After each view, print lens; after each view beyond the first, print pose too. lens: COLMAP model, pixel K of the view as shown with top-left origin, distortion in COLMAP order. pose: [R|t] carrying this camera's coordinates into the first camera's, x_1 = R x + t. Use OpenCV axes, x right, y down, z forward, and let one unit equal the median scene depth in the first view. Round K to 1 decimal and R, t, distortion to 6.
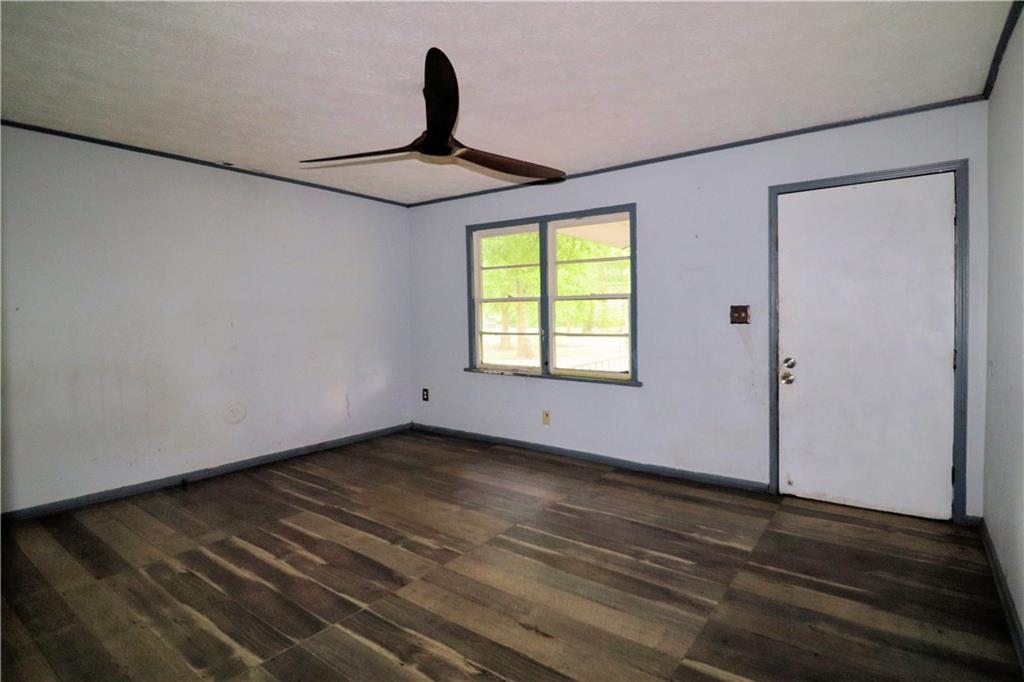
lens RADIAL K [[506.9, 0, 528.1], [0, 506.9, 328.7], [0, 0, 1]] dist [0.002425, -0.009858]
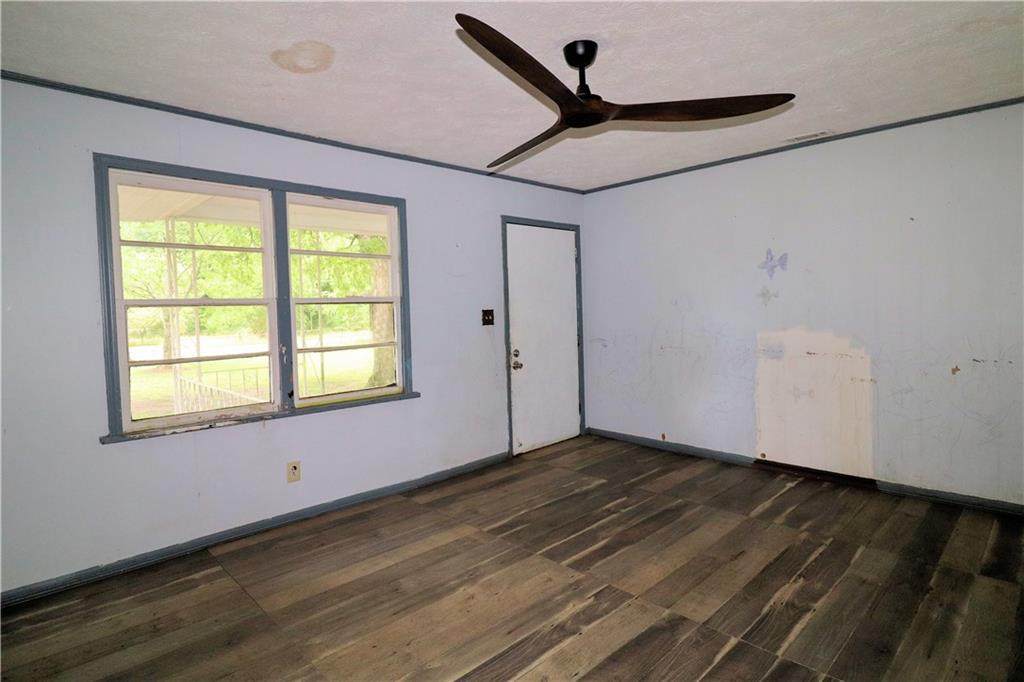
lens RADIAL K [[527.3, 0, 510.1], [0, 527.3, 324.2], [0, 0, 1]] dist [-0.003041, -0.000676]
pose [[0.195416, -0.027137, 0.980345, -0.958762], [0.055379, 0.998327, 0.016595, -0.036096], [-0.979156, 0.051047, 0.196592, 0.868552]]
